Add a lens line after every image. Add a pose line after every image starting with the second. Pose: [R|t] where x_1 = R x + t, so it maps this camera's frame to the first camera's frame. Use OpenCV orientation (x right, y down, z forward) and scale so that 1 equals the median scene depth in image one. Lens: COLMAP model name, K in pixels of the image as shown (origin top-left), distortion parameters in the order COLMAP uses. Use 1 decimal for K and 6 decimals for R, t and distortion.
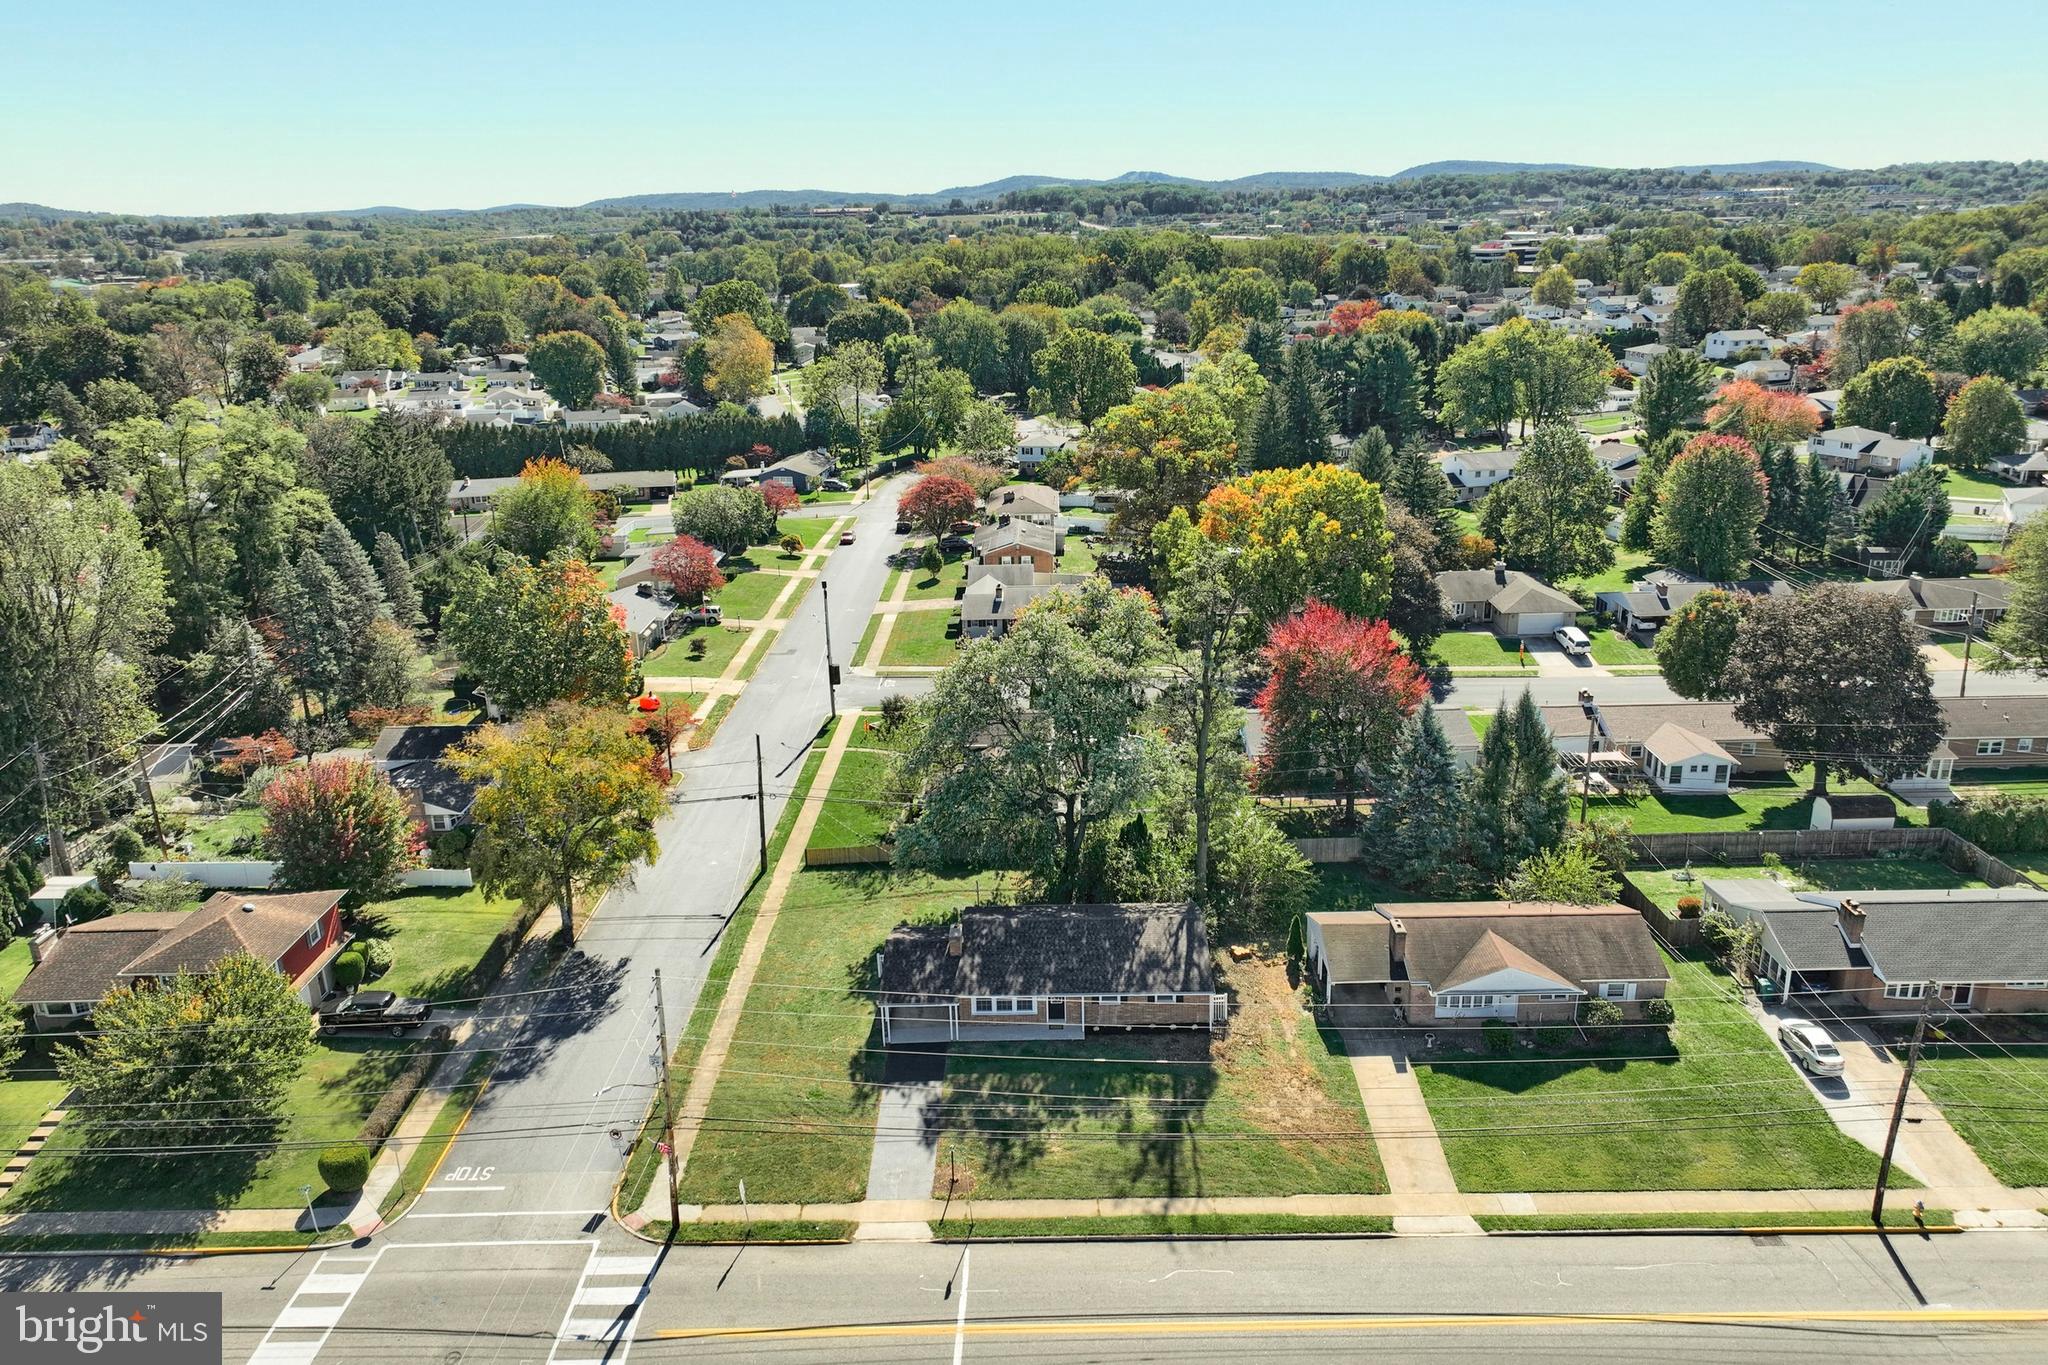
lens RADIAL K [[1439.6, 0, 1035.3], [0, 1439.6, 682.8], [0, 0, 1]] dist [0.012519, -0.001027]
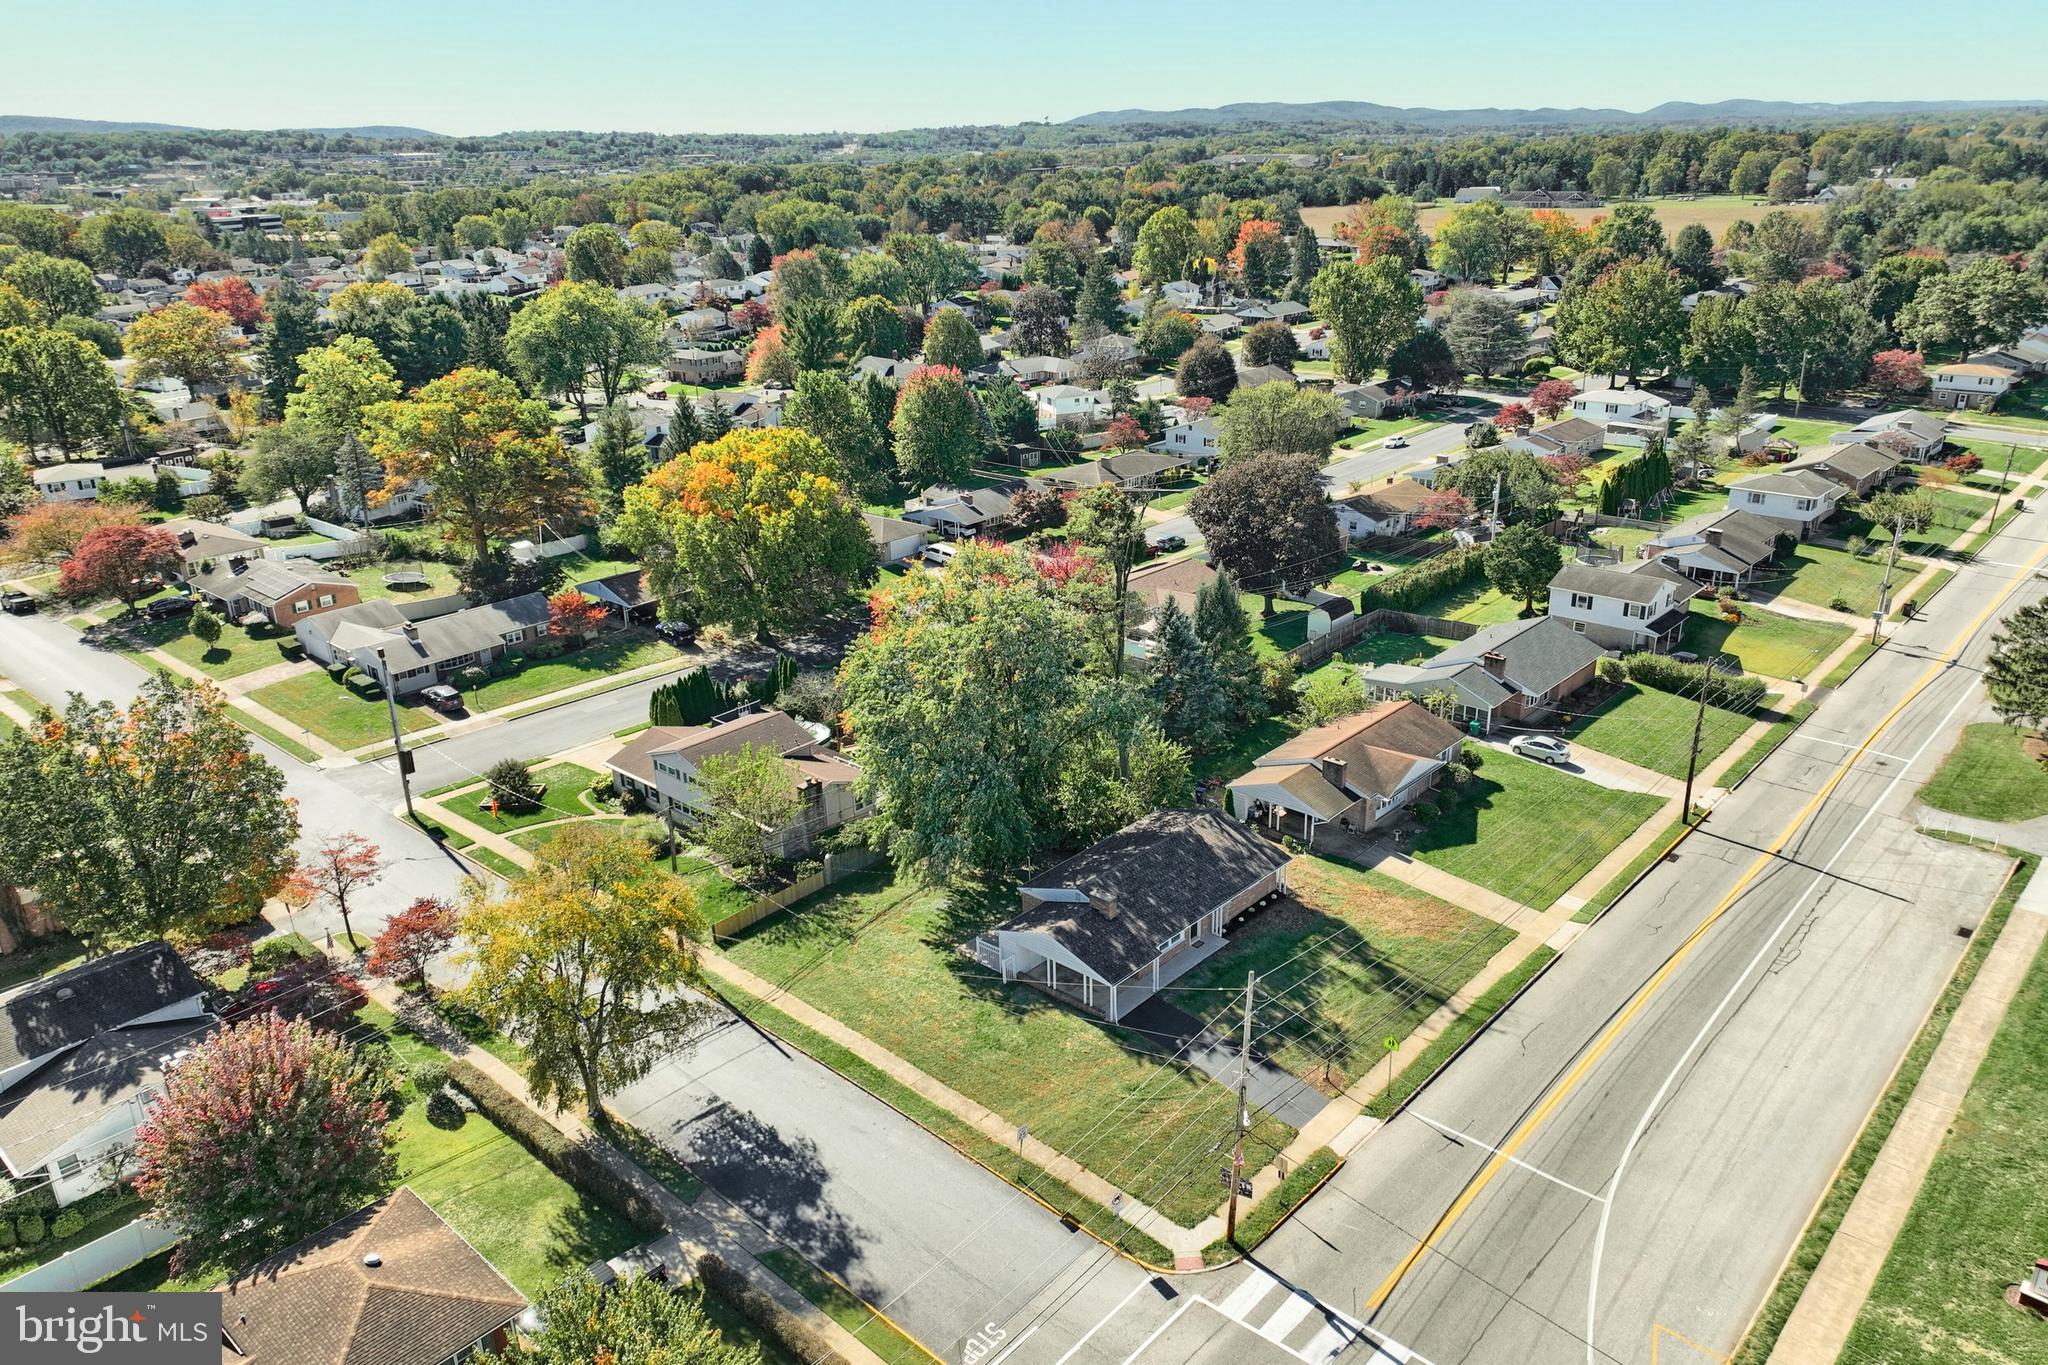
lens RADIAL K [[1439.6, 0, 1040.4], [0, 1439.6, 684.2], [0, 0, 1]] dist [0.012519, -0.001027]
pose [[0.666727, -0.254105, 0.700646, -0.626833], [0.237981, 0.963455, 0.122959, -0.084694], [-0.706286, 0.084760, 0.702834, 0.269326]]
